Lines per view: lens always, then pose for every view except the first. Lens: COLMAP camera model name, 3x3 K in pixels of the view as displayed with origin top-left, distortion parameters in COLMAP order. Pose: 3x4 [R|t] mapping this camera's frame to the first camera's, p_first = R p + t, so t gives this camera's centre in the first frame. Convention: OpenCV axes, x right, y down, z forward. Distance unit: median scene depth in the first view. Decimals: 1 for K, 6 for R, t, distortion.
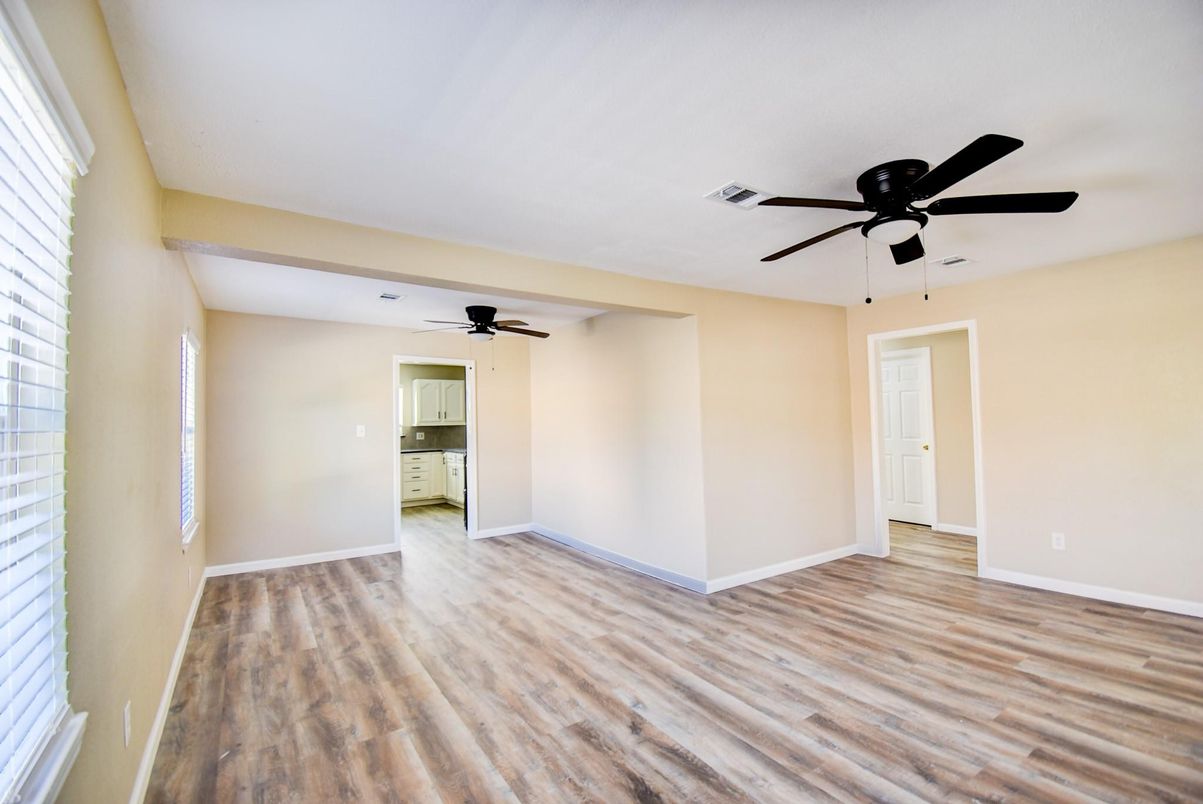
lens RADIAL K [[528.8, 0, 610.8], [0, 528.8, 390.9], [0, 0, 1]] dist [0.020732, -0.027187]
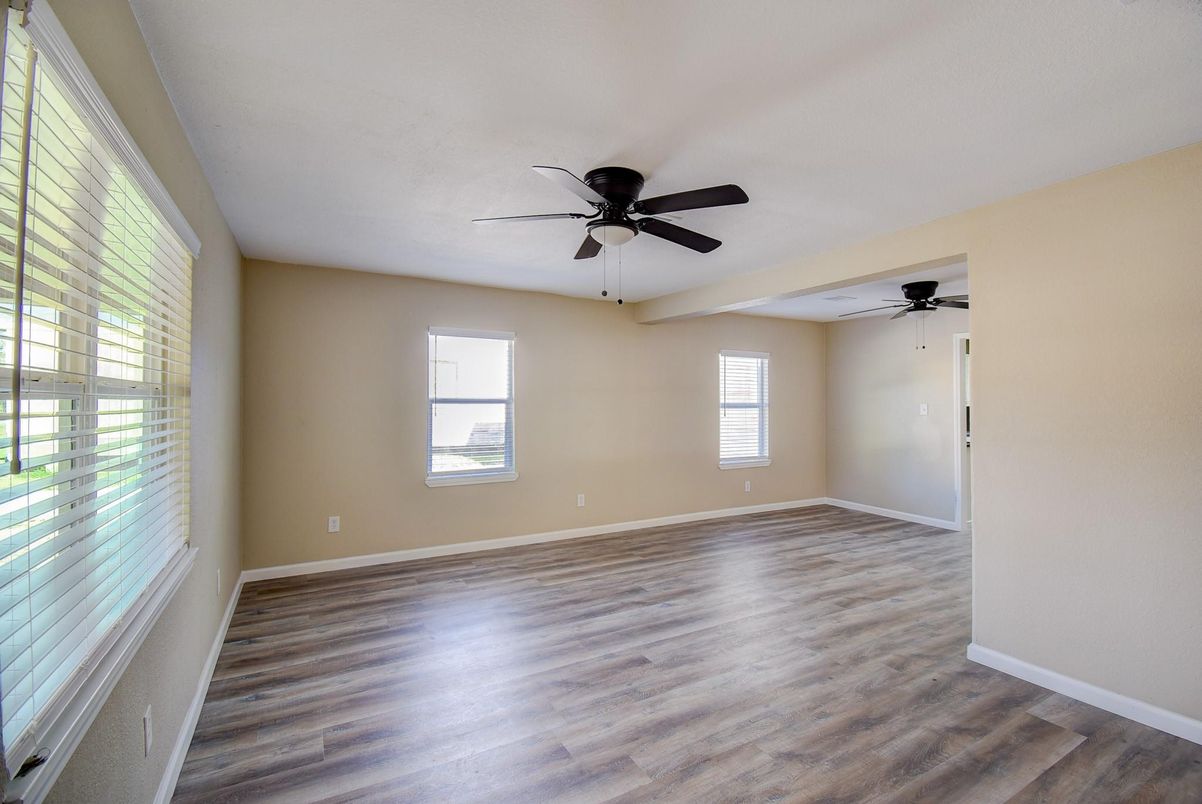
lens RADIAL K [[533.0, 0, 601.0], [0, 533.0, 402.0], [0, 0, 1]] dist [0.028549, -0.028276]
pose [[-0.084012, 0.019689, -0.996270, 1.346716], [0.055402, 0.998351, 0.015058, 0.015993], [0.994923, -0.053930, -0.084965, 0.887563]]
